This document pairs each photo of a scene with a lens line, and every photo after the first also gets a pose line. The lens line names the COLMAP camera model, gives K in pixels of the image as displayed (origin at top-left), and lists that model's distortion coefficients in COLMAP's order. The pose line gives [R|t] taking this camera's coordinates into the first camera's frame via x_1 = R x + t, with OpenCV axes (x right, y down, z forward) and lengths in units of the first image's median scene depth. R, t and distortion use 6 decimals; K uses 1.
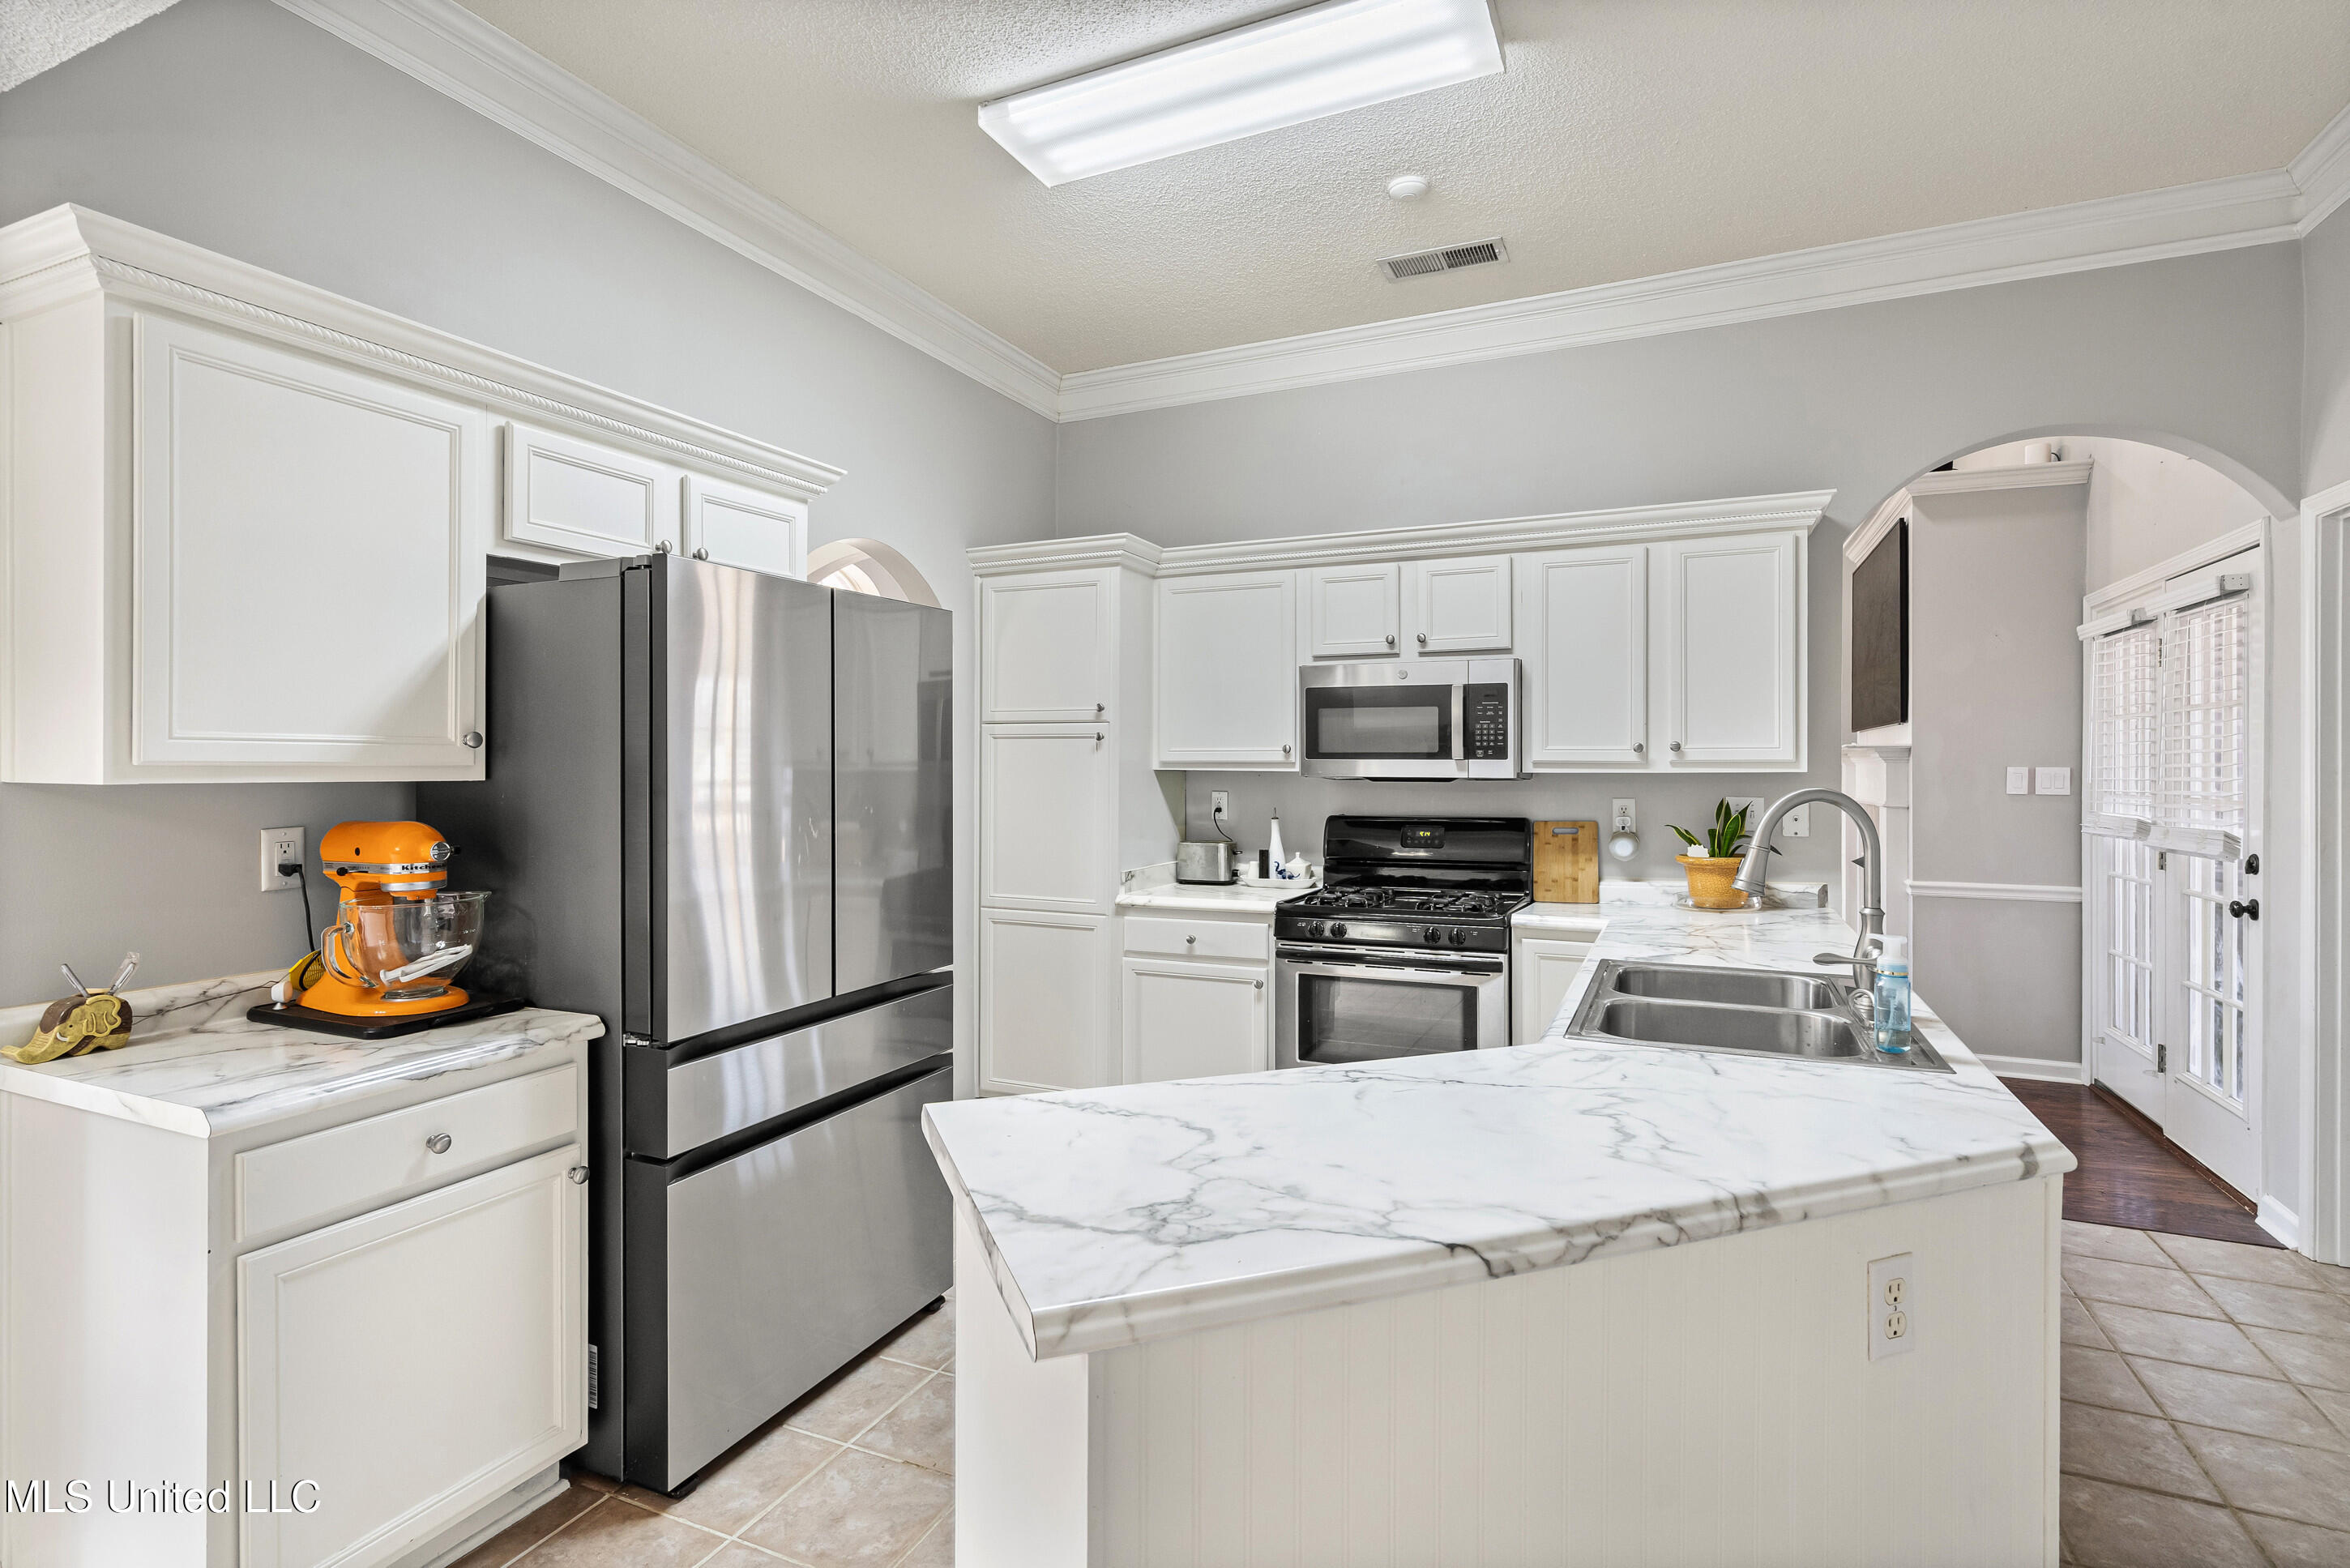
lens RADIAL K [[1142.8, 0, 1167.3], [0, 1142.8, 775.6], [0, 0, 1]] dist [0.000956, 0.001417]
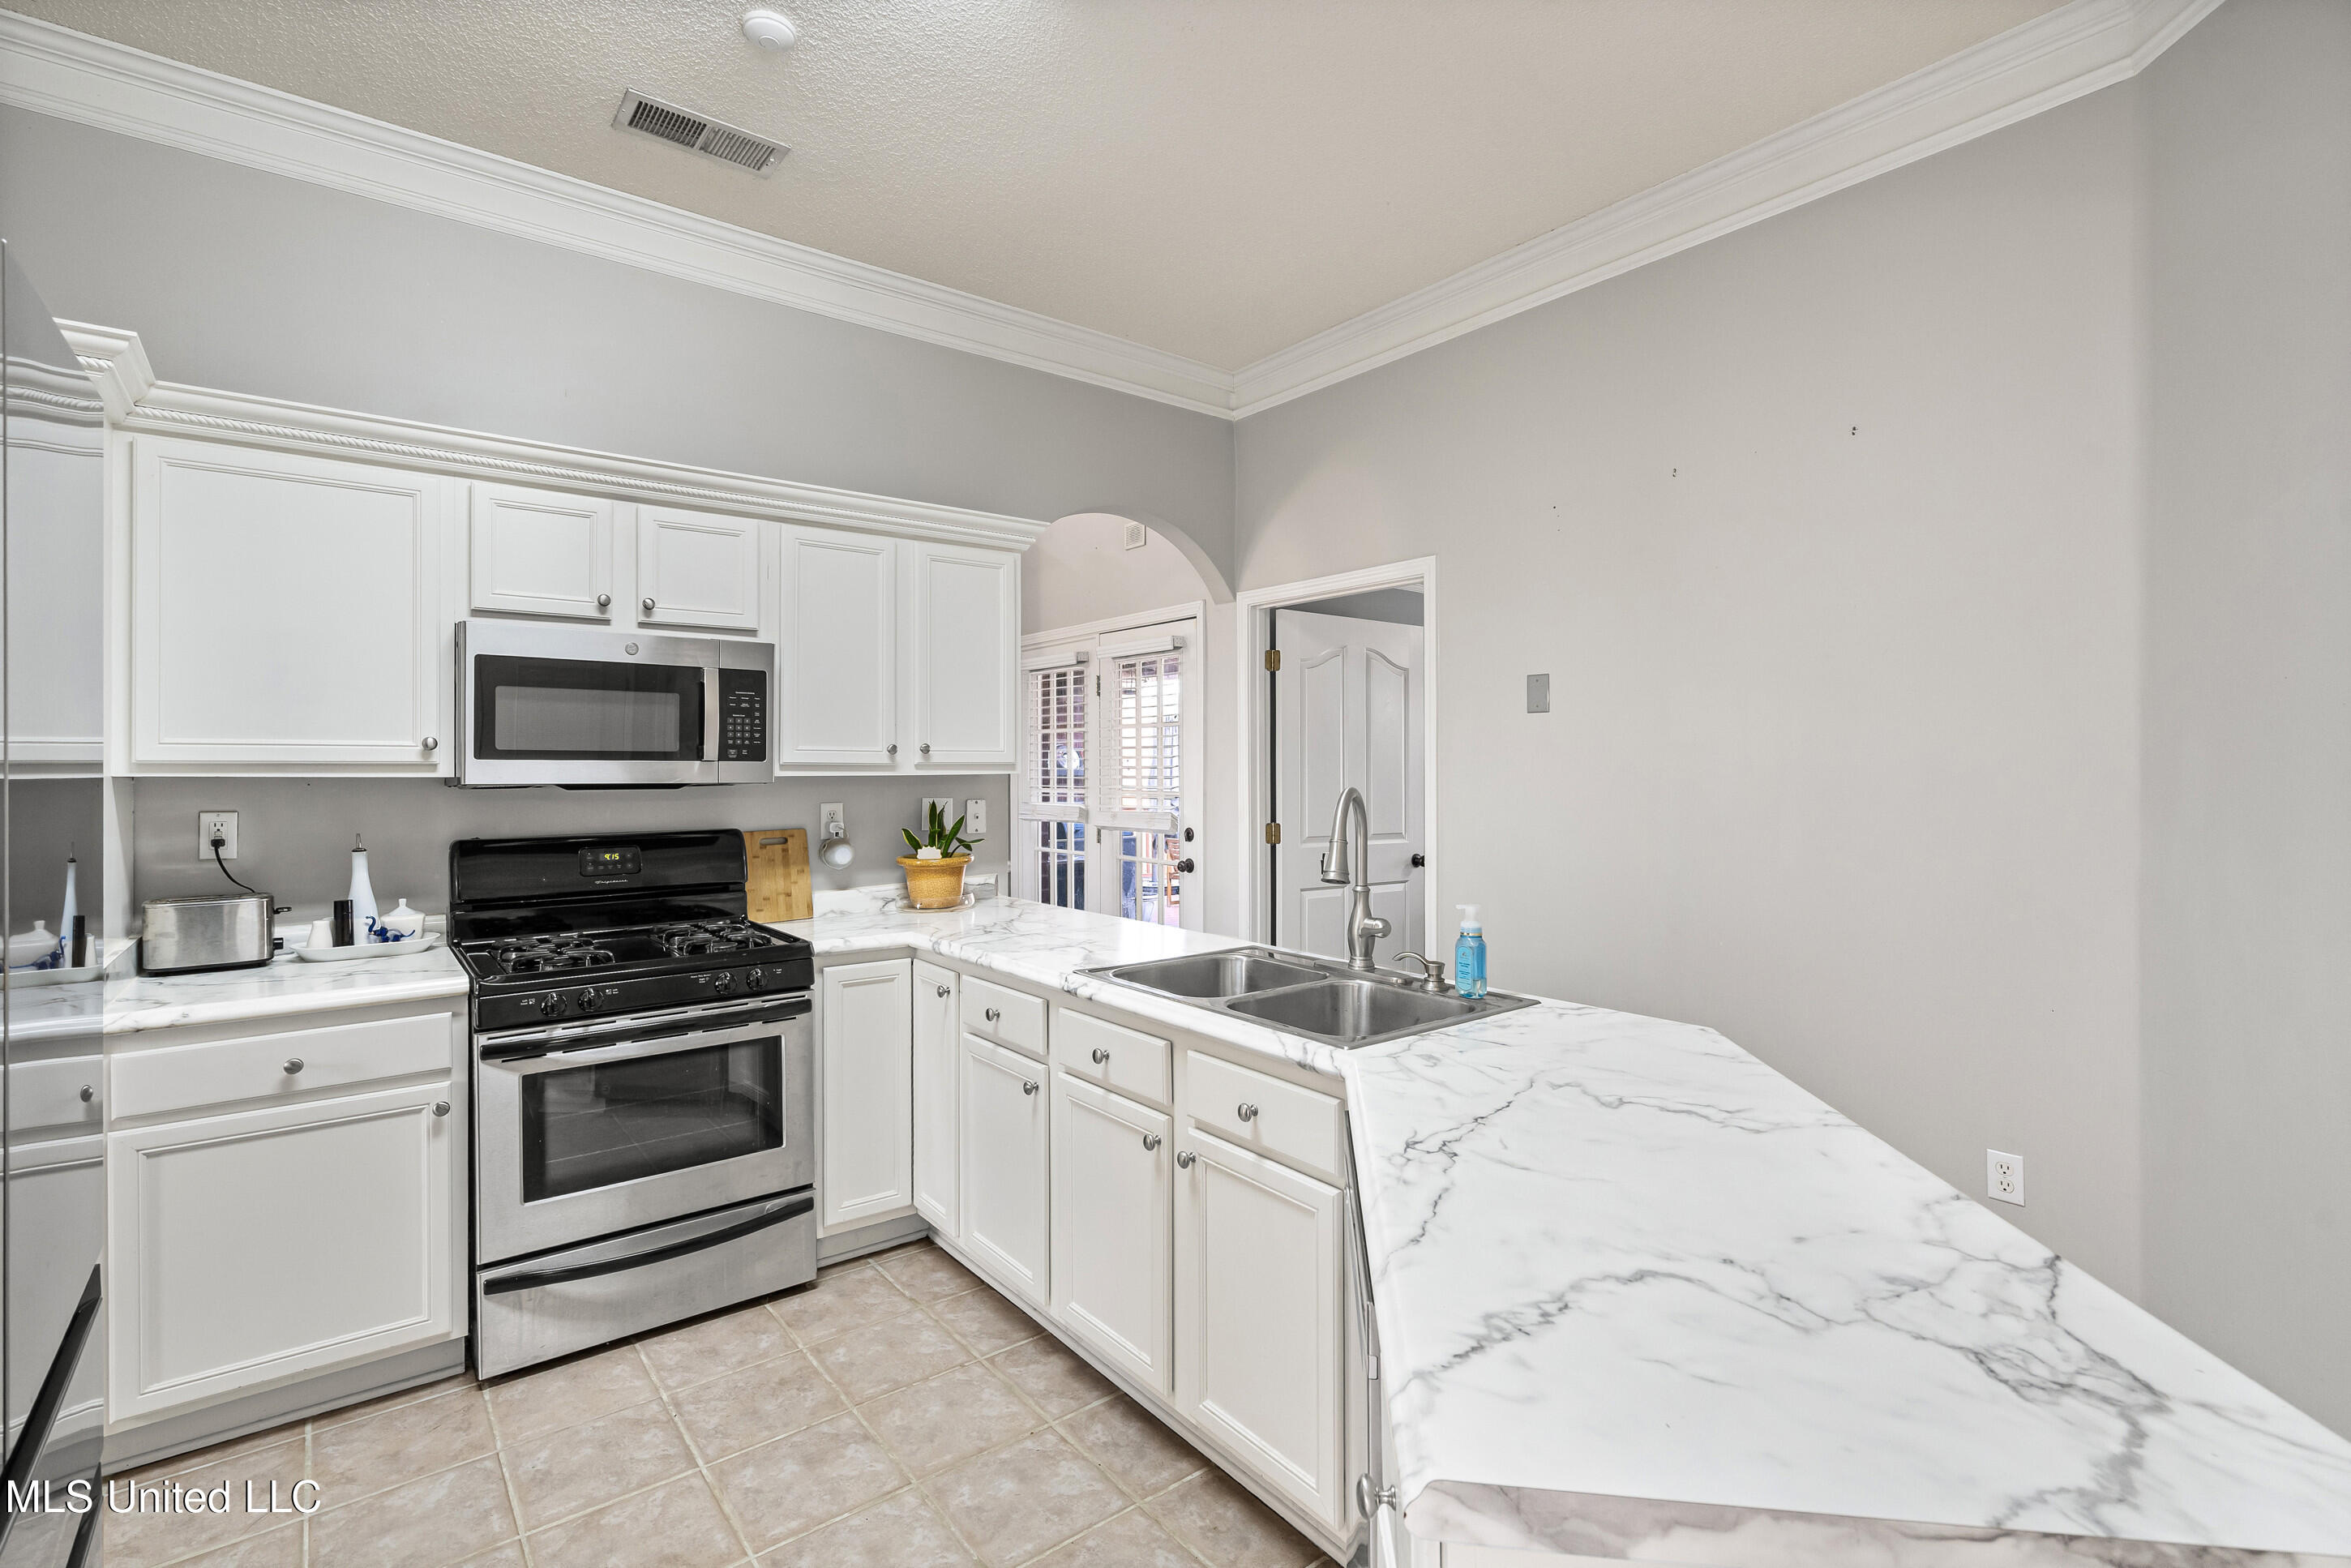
lens RADIAL K [[1073.5, 0, 1170.3], [0, 1073.5, 767.6], [0, 0, 1]] dist [0.000138, -0.000101]
pose [[0.462290, -0.000923, 0.886729, -0.270585], [0.008344, 0.999960, -0.003310, -0.004030], [-0.886690, 0.008929, 0.462279, 0.362731]]
